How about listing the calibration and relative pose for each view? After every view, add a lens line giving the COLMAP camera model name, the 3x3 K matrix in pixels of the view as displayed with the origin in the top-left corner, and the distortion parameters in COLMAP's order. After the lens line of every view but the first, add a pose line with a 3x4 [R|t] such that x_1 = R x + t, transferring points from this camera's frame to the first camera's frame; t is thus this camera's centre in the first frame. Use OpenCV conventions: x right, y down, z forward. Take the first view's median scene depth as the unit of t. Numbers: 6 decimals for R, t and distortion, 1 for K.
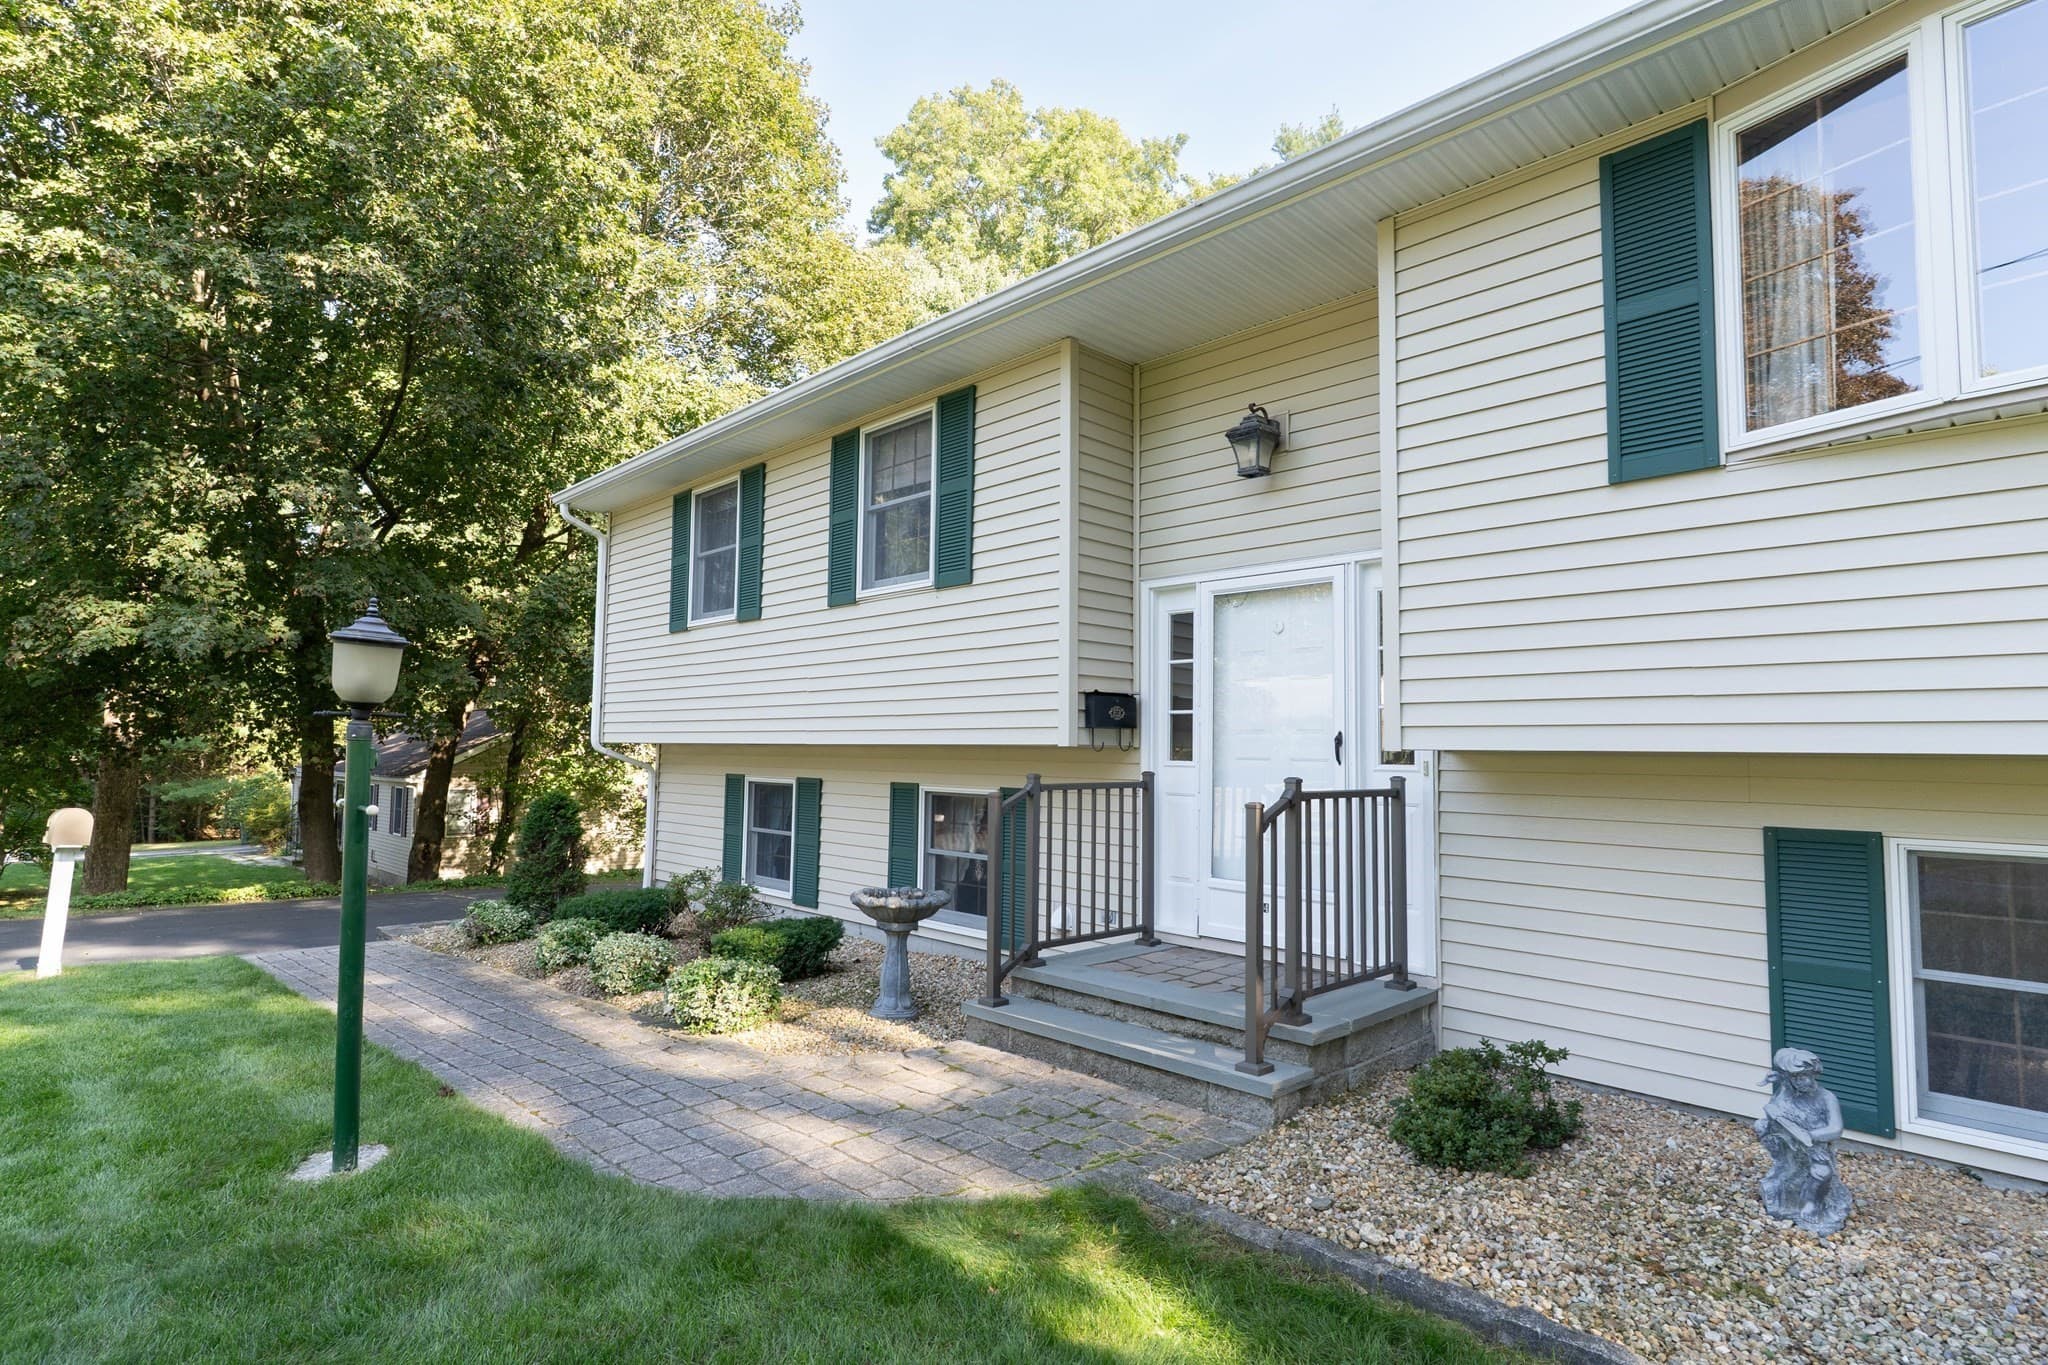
lens RADIAL K [[1025.4, 0, 1024.0], [0, 1025.4, 682.5], [0, 0, 1]] dist [-0.002808, -0.000351]
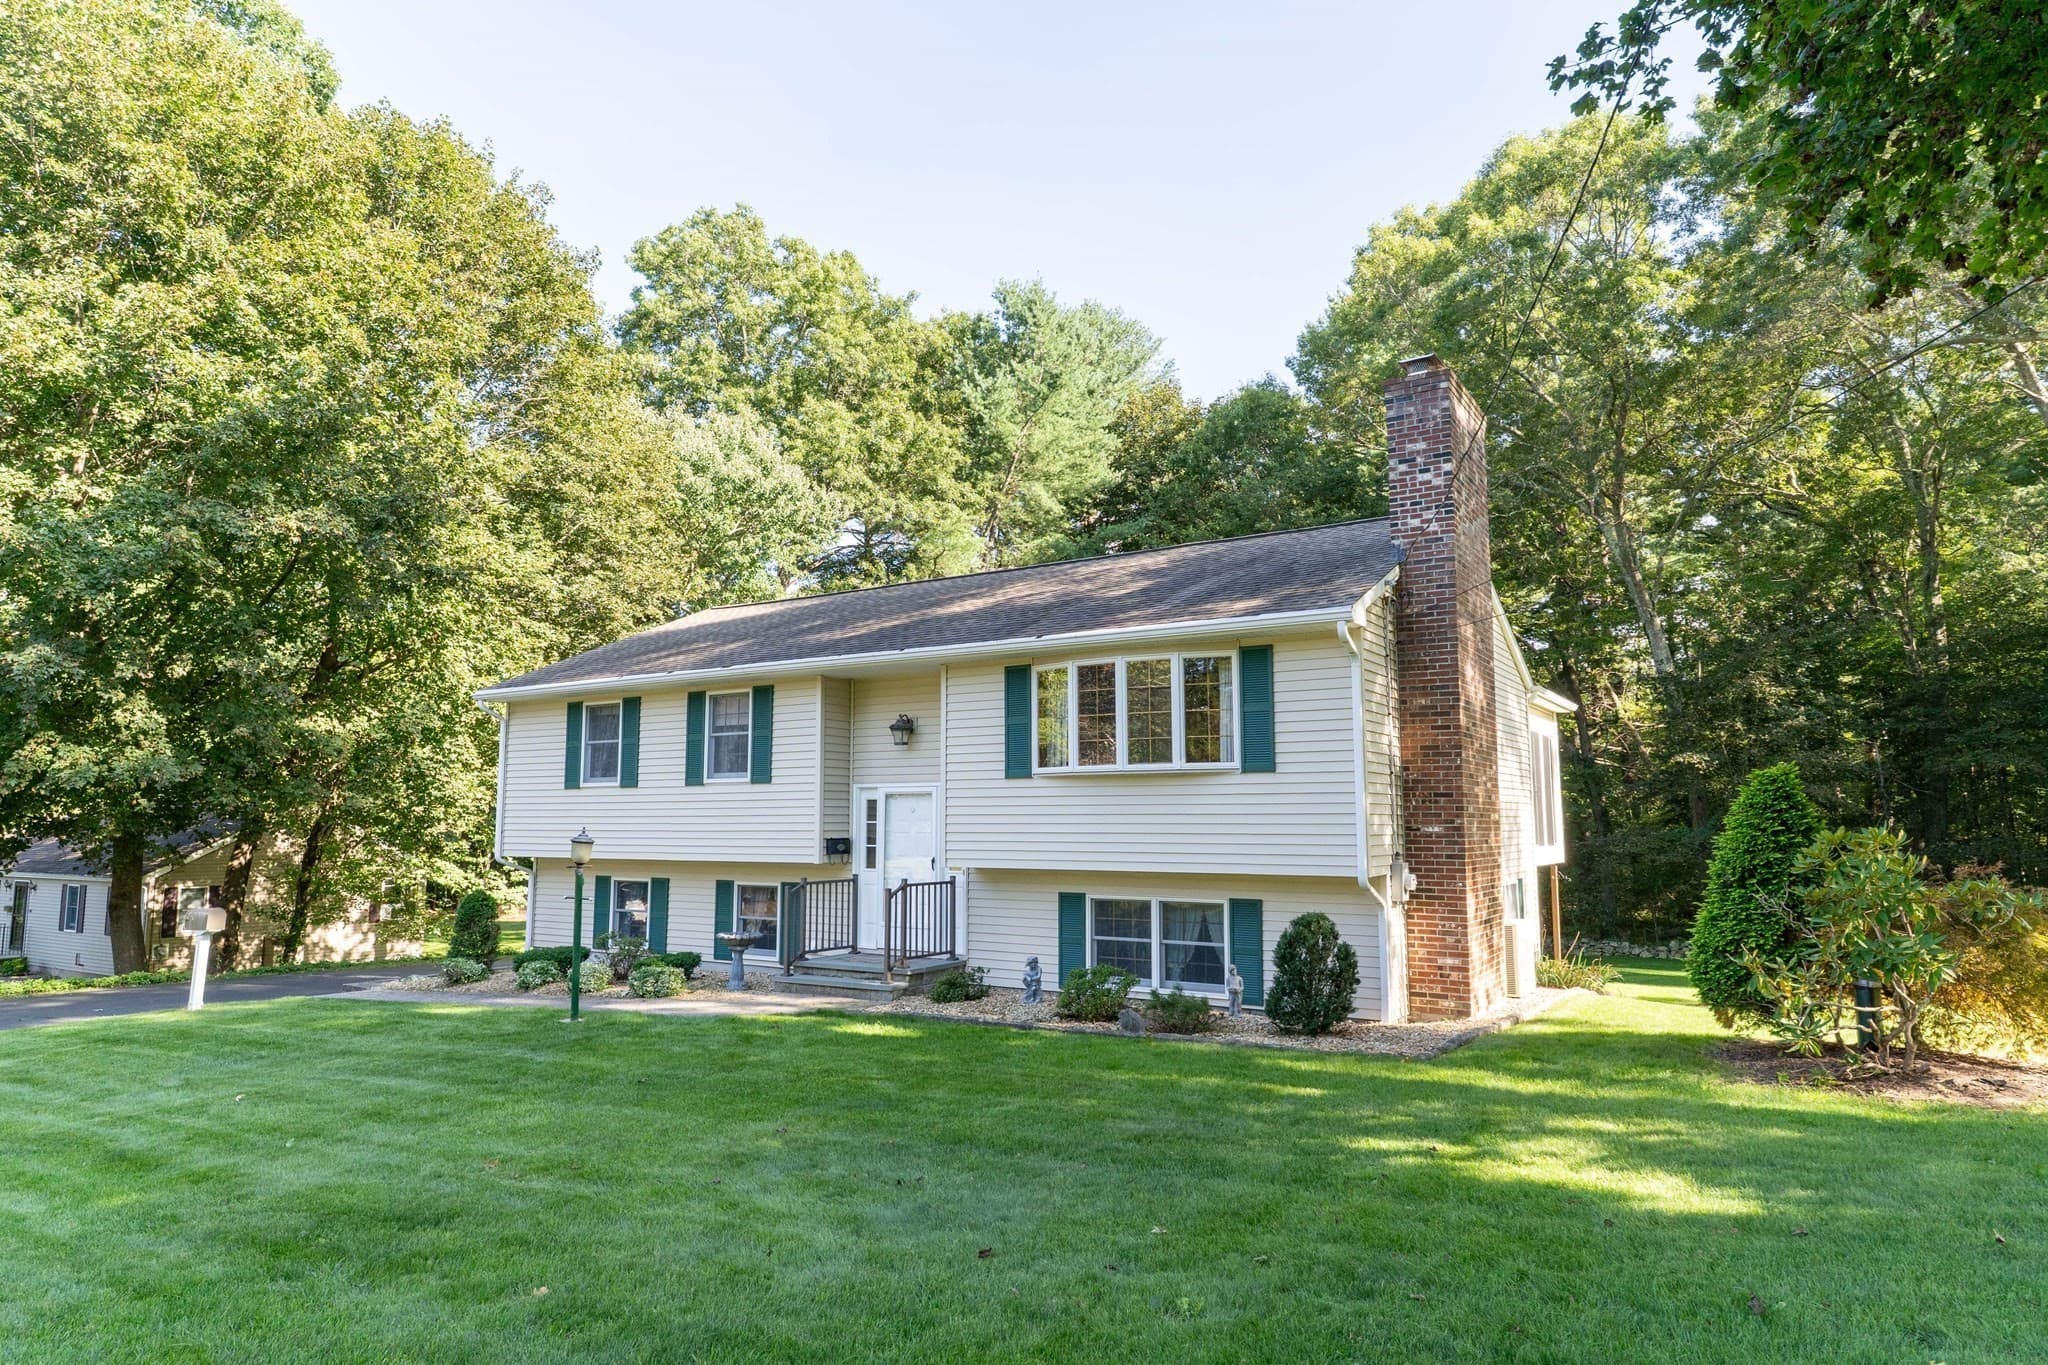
lens RADIAL K [[1234.1, 0, 1024.0], [0, 1234.1, 682.5], [0, 0, 1]] dist [-0.001007, -0.000078]
pose [[0.975381, 0.010427, 0.220278, -0.108623], [-0.000477, 0.998979, -0.045175, -0.196494], [-0.220524, 0.043958, 0.974391, -1.613478]]
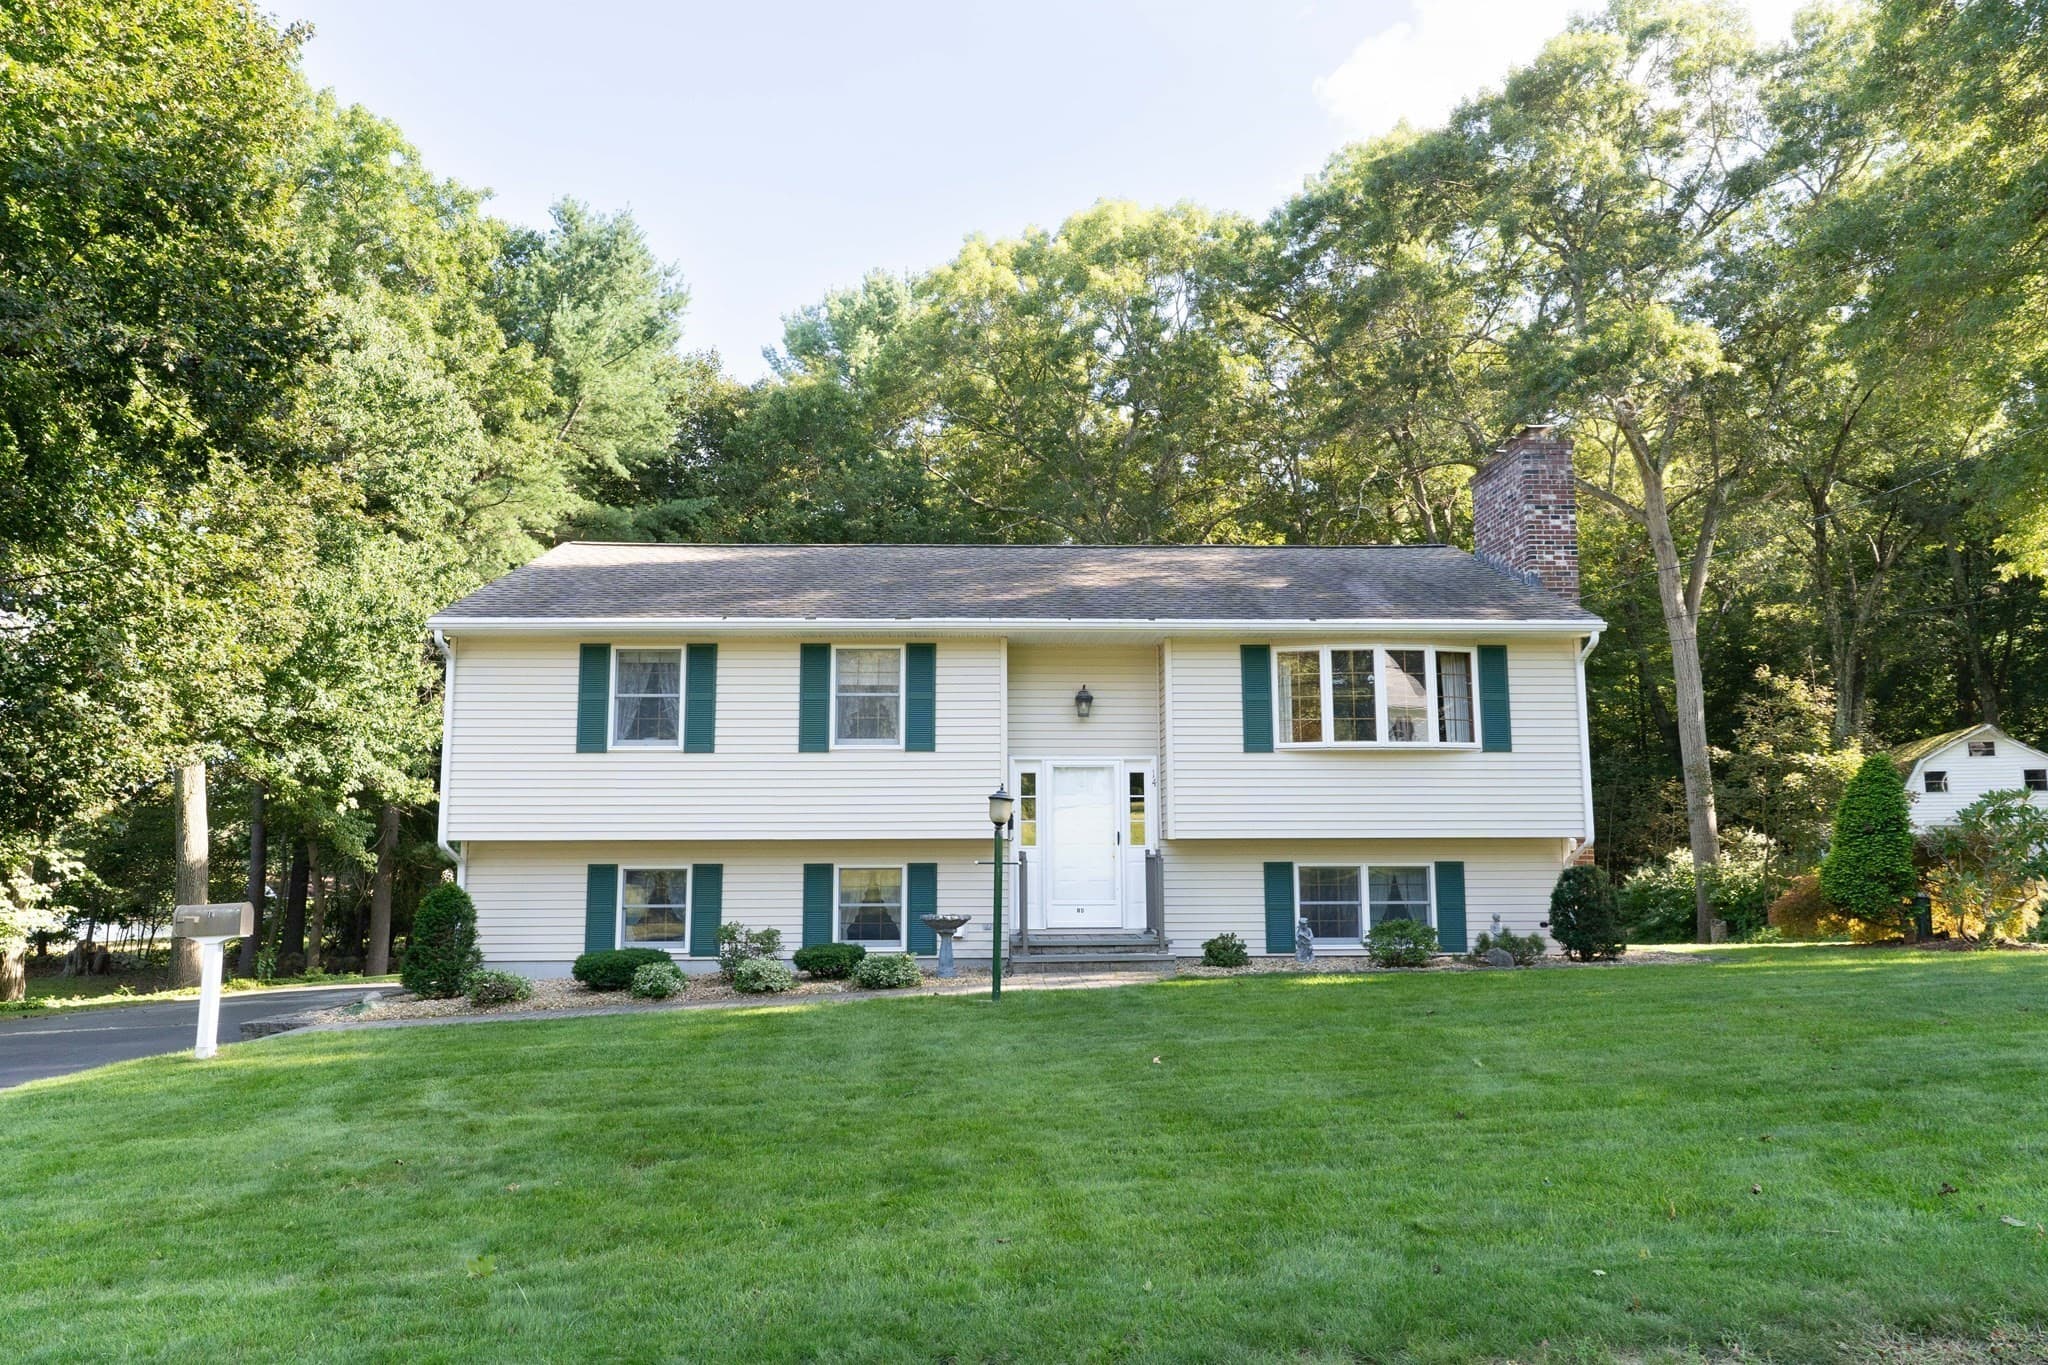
lens RADIAL K [[1325.6, 0, 993.2], [0, 1325.6, 664.2], [0, 0, 1]] dist [-0.001025, -0.000010]
pose [[0.672441, 0.084624, 0.735297, -1.855641], [-0.036011, 0.996006, -0.081696, -0.064817], [-0.739274, 0.028457, 0.672803, -0.732442]]
